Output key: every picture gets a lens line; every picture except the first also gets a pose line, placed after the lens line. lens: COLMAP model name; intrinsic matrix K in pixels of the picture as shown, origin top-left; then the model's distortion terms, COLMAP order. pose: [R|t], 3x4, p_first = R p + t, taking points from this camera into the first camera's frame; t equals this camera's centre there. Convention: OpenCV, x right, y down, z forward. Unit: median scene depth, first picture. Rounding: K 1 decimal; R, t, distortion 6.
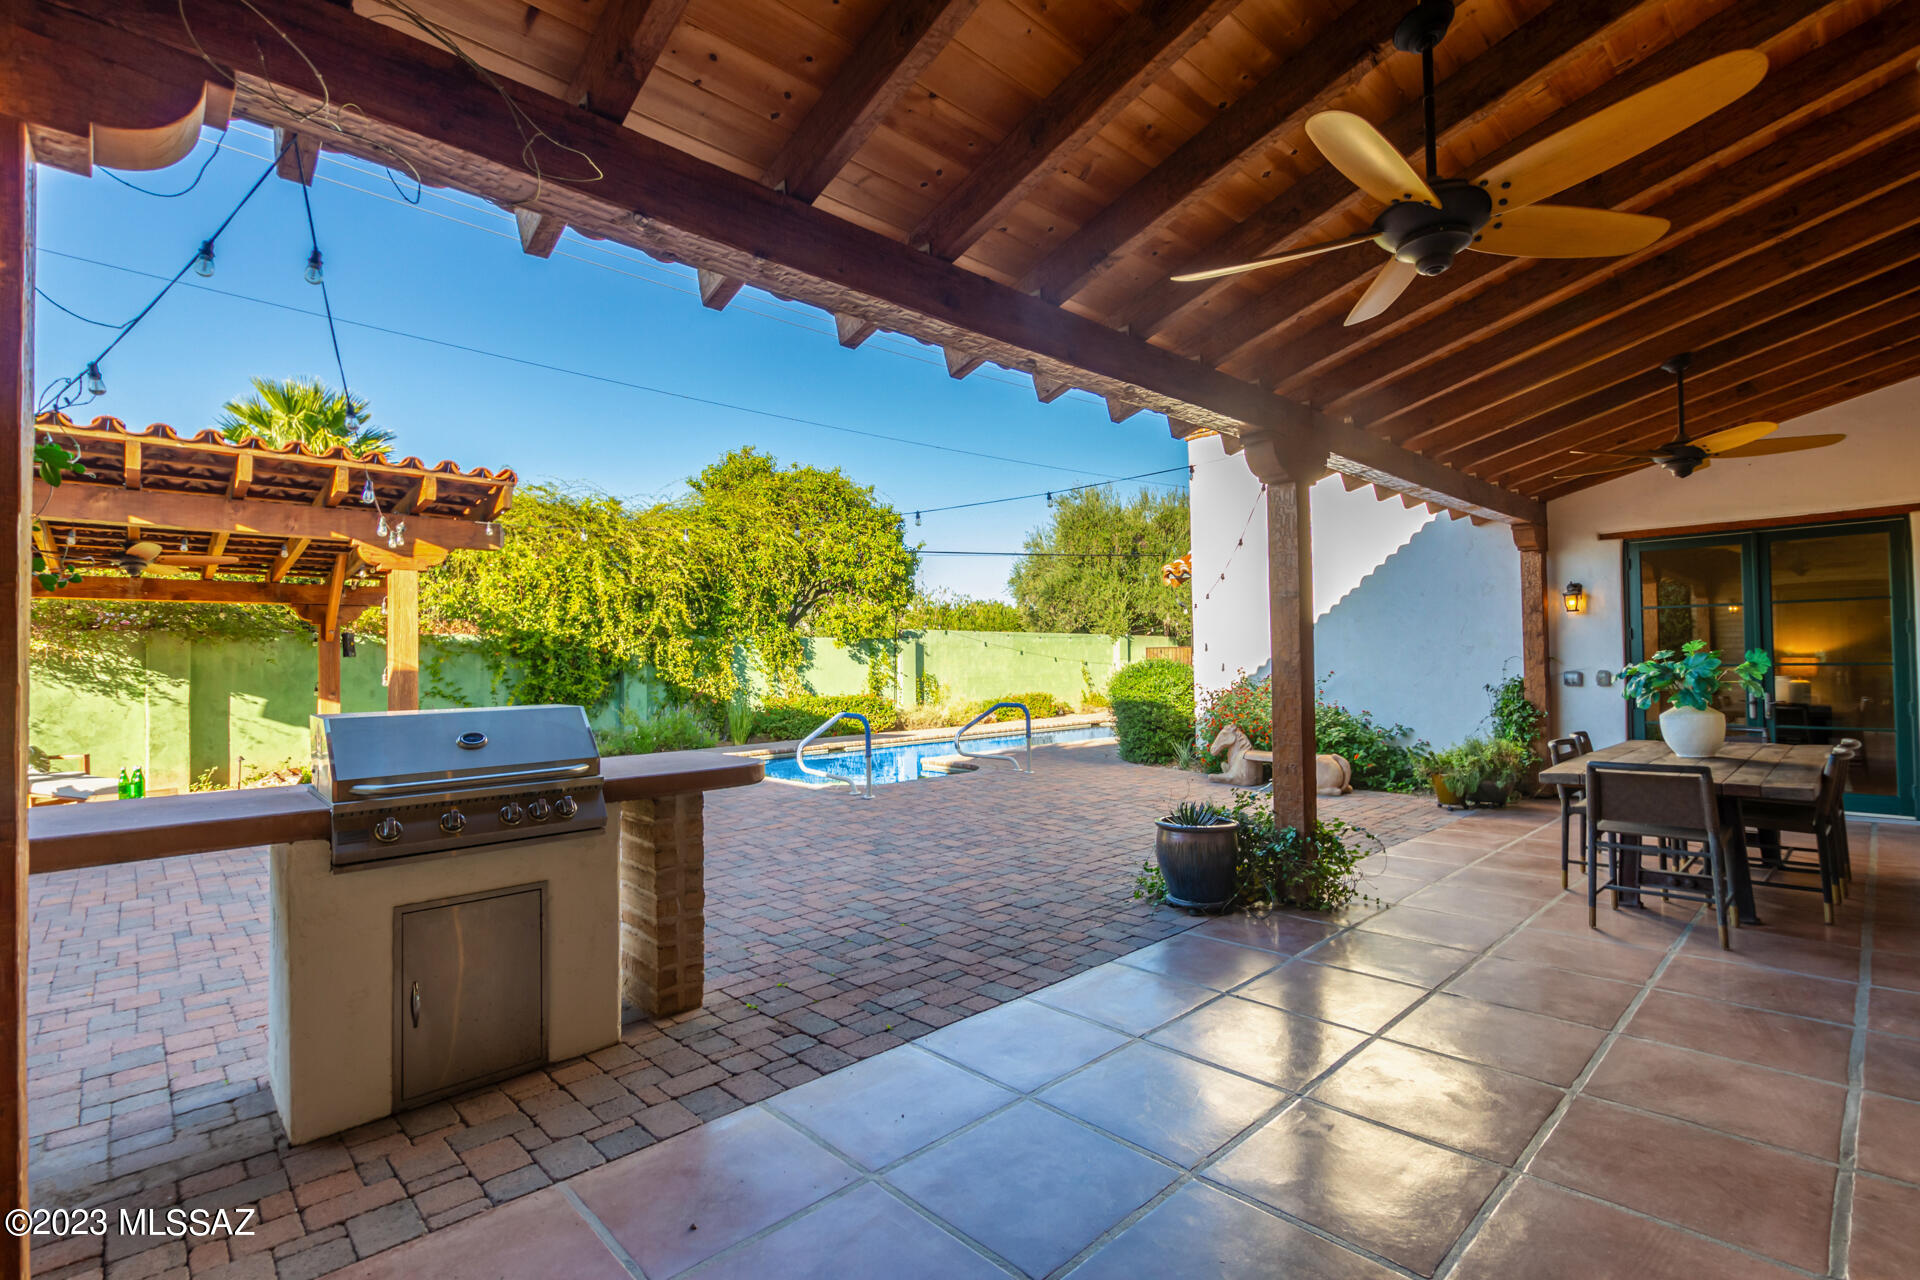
lens RADIAL K [[899.5, 0, 955.0], [0, 899.5, 643.1], [0, 0, 1]] dist [0.023915, -0.010555]
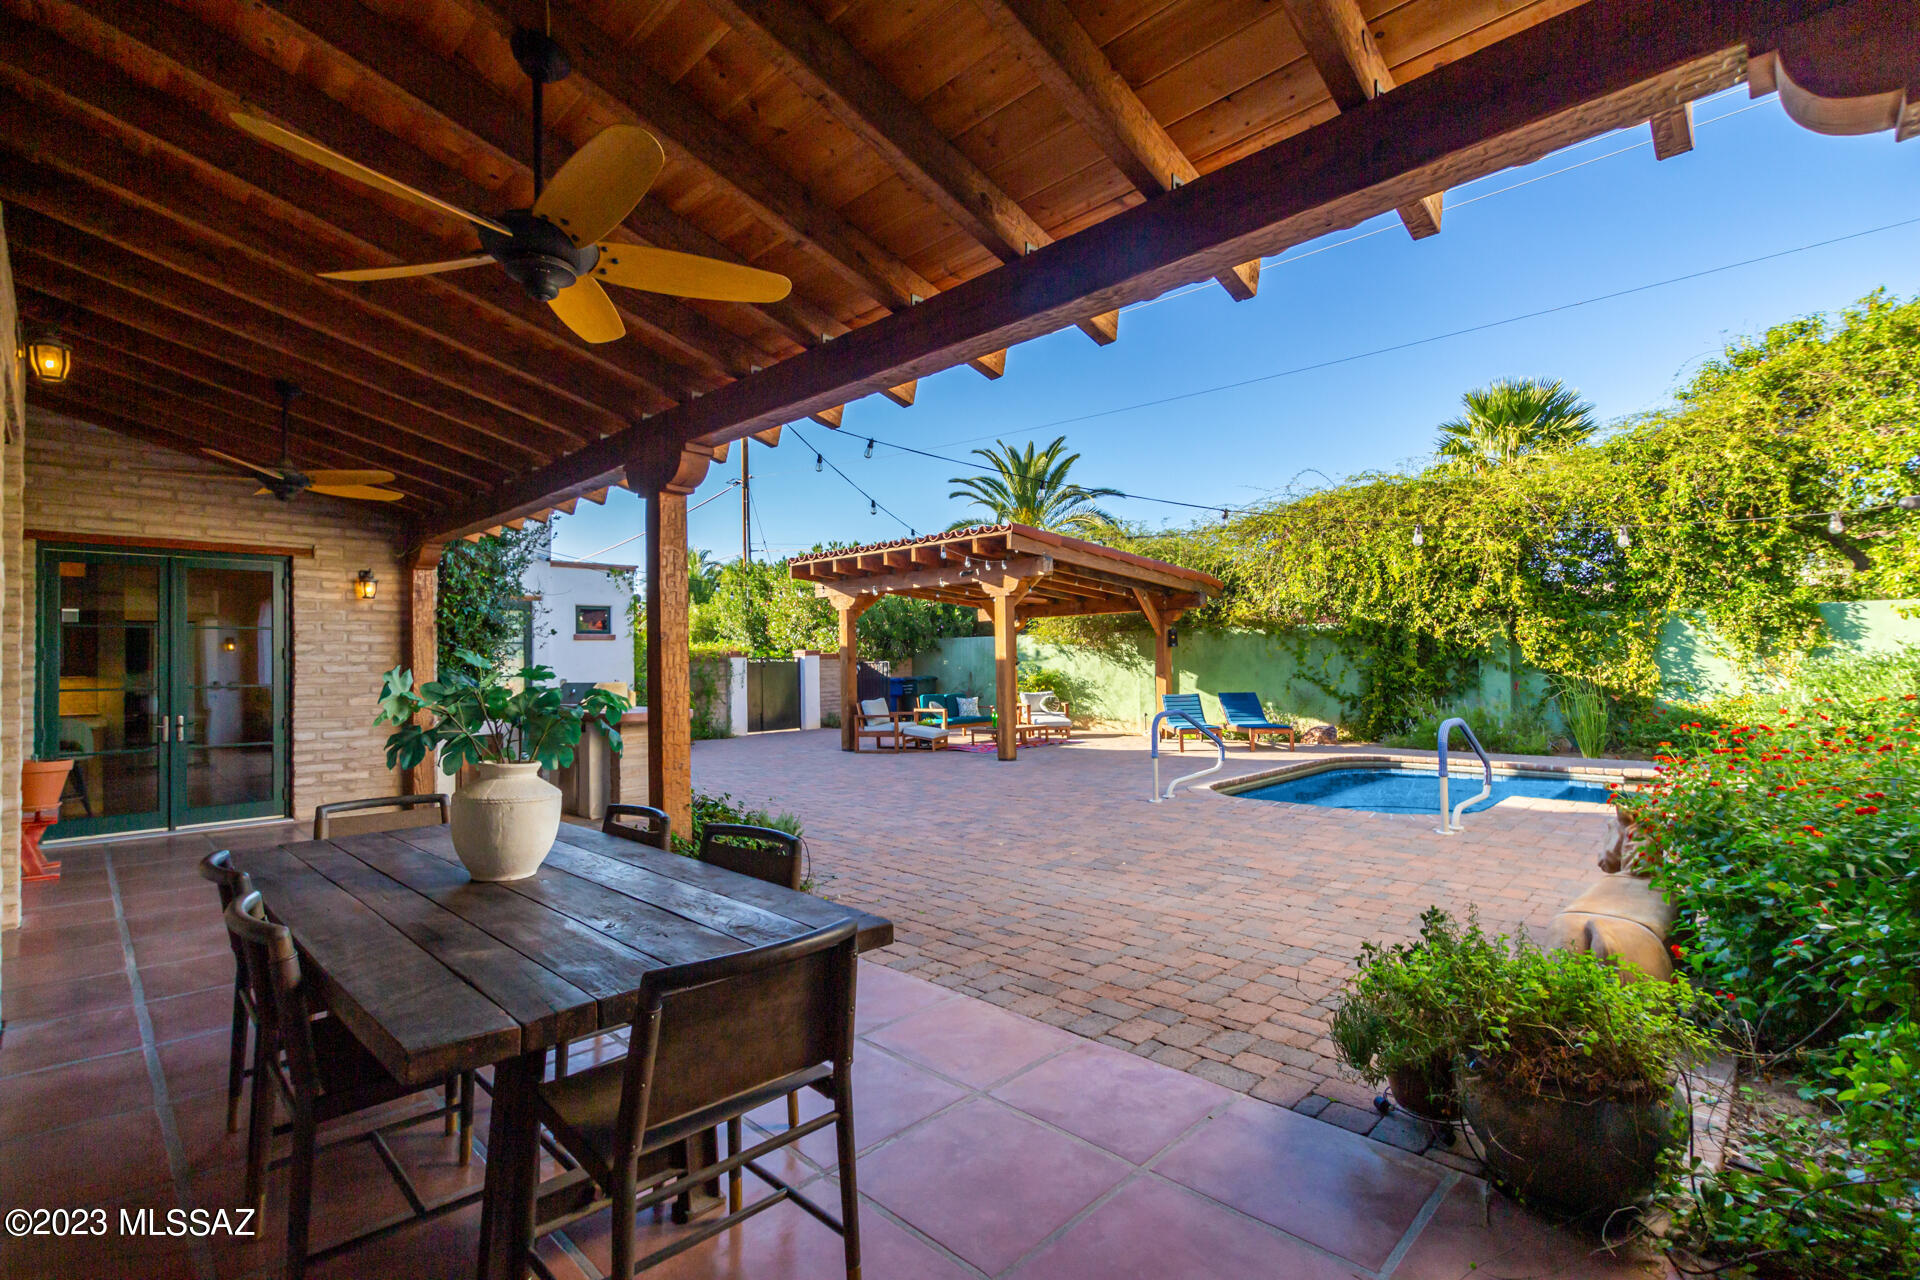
lens RADIAL K [[899.5, 0, 955.0], [0, 899.5, 643.1], [0, 0, 1]] dist [0.023915, -0.010555]
pose [[0.000104, -0.006455, -0.999979, 0.580367], [0.035298, 0.999356, -0.006448, 0.005932], [0.999377, -0.035297, 0.000331, 0.552962]]
